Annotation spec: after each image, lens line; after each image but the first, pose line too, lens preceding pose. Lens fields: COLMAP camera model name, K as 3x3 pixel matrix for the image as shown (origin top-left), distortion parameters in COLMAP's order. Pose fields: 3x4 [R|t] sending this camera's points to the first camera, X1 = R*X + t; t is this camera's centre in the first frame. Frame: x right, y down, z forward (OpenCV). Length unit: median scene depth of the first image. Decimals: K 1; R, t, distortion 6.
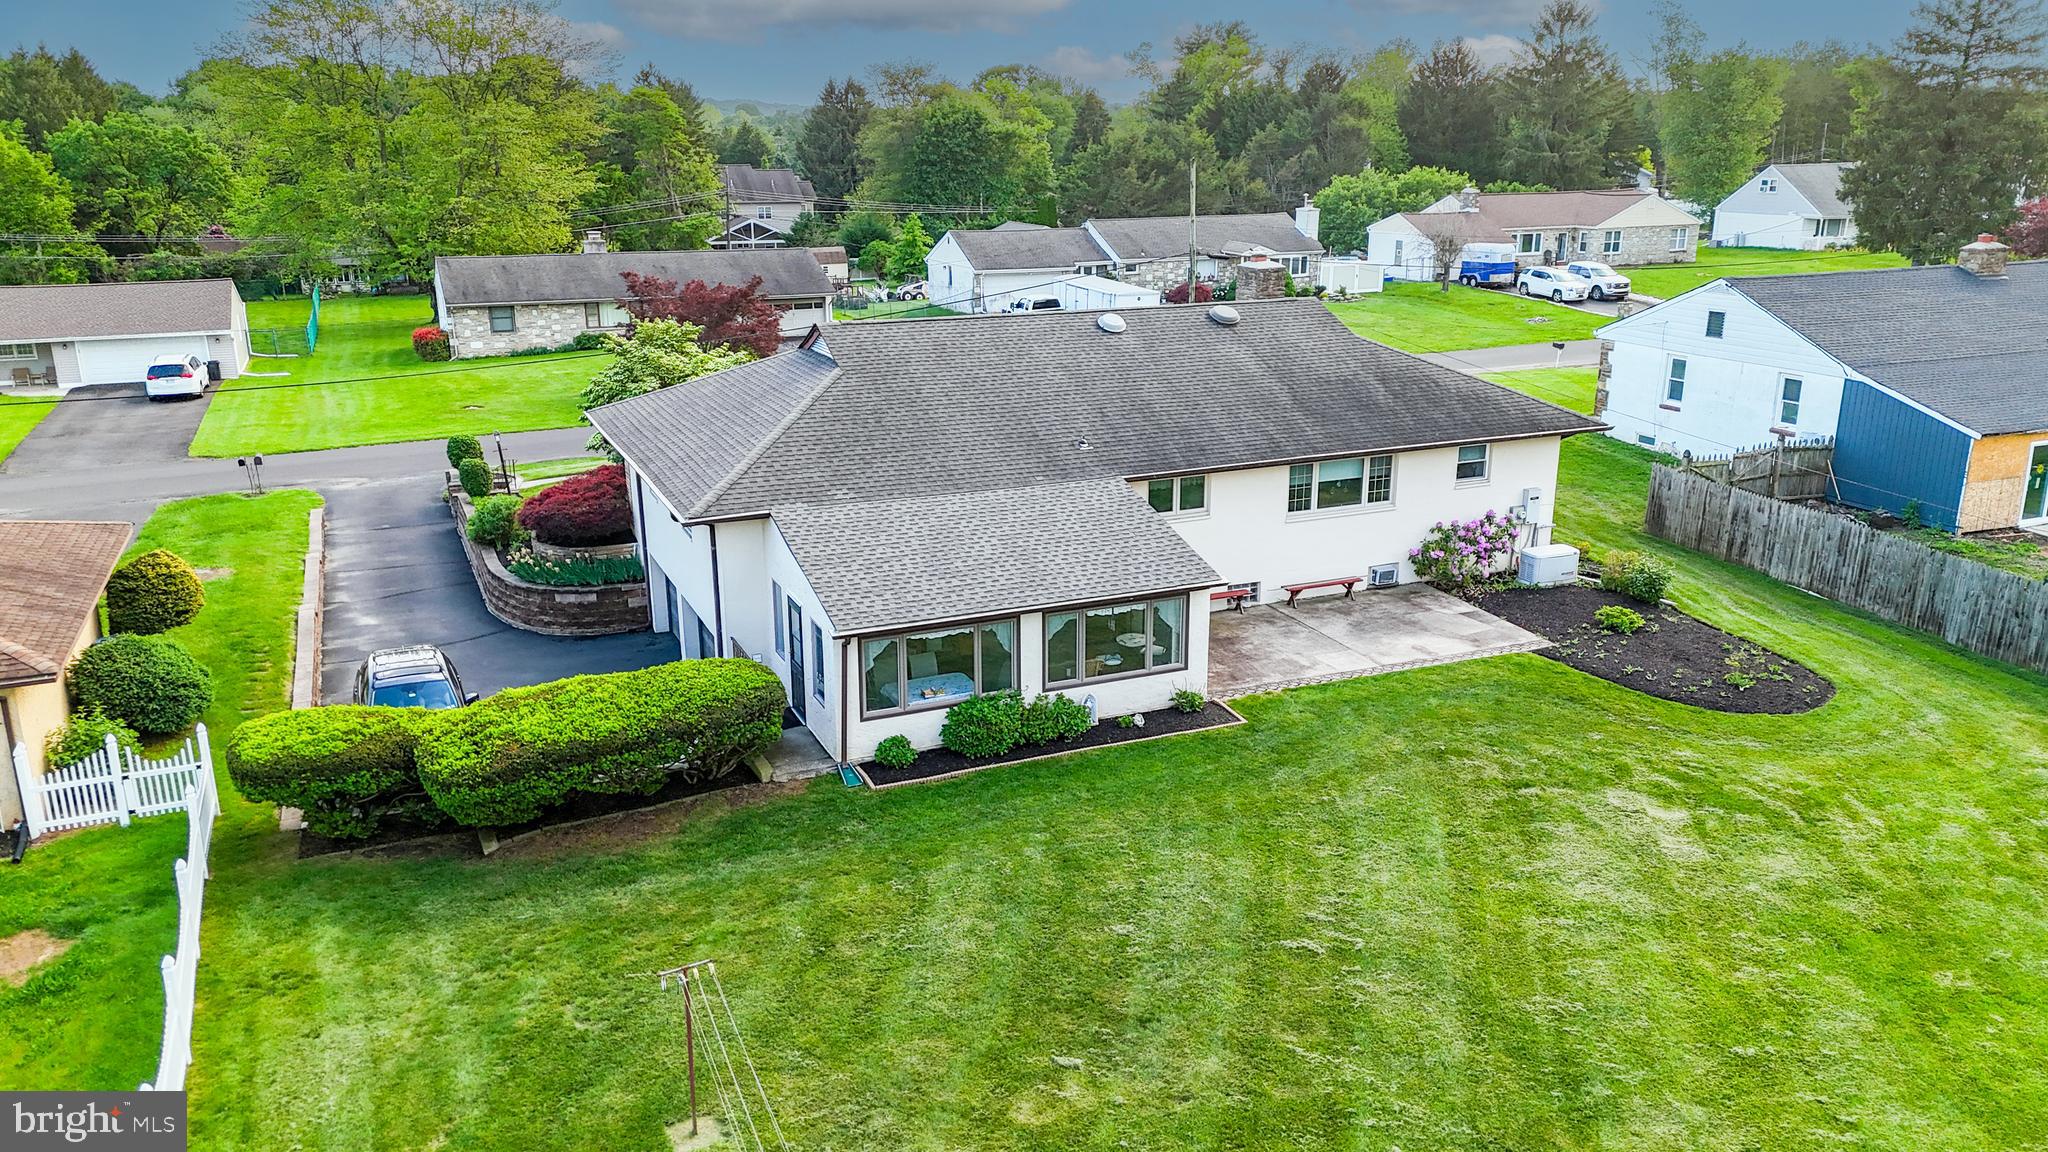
lens RADIAL K [[1495.7, 0, 1029.9], [0, 1495.7, 579.2], [0, 0, 1]] dist [0.064769, -0.057866]
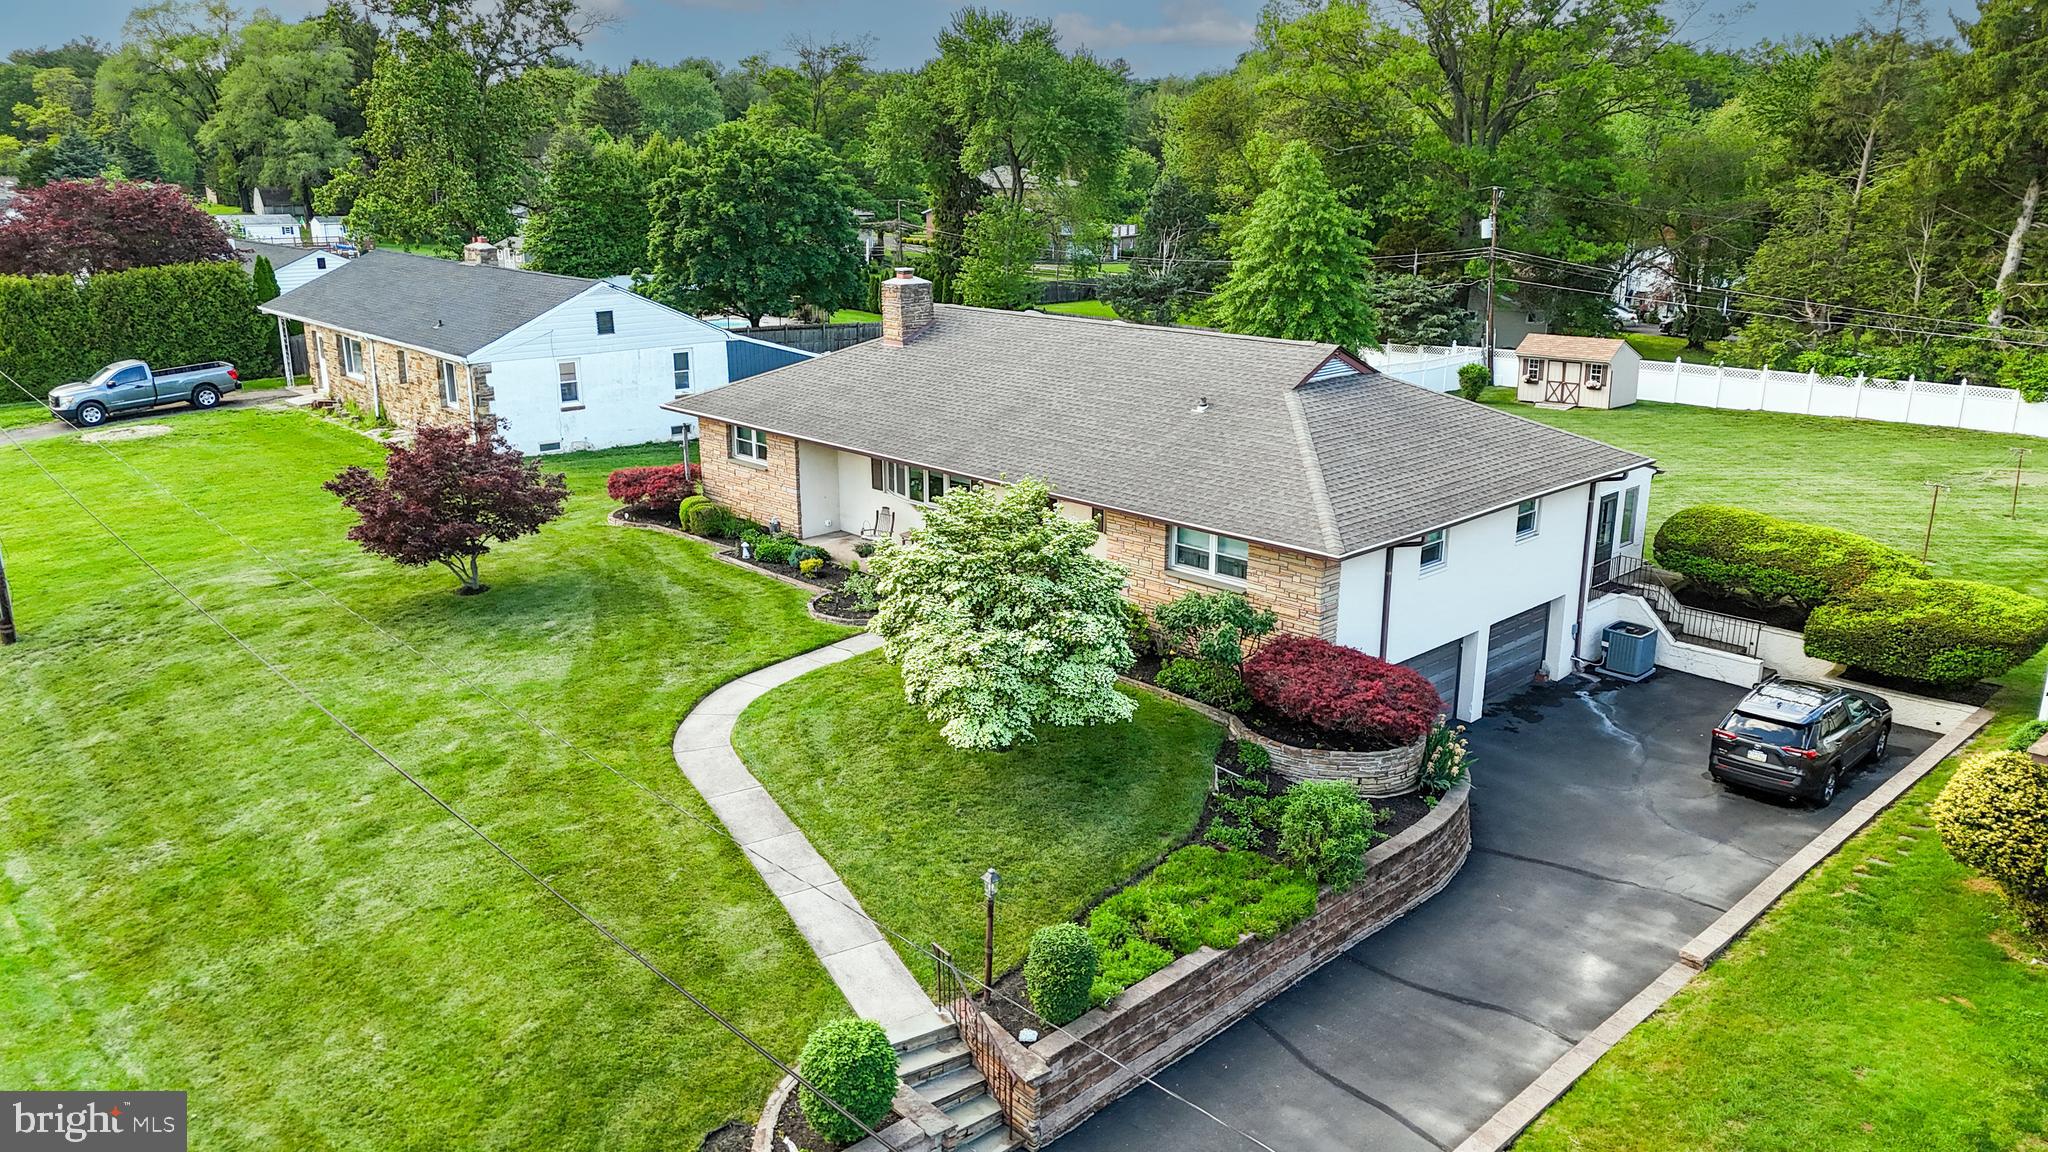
lens RADIAL K [[1495.7, 0, 1028.8], [0, 1495.7, 578.3], [0, 0, 1]] dist [0.064769, -0.057866]
pose [[-0.344897, -0.257757, 0.902556, -0.955927], [0.268165, 0.894421, 0.357909, -0.424885], [-0.899518, 0.365476, -0.239362, 1.429159]]
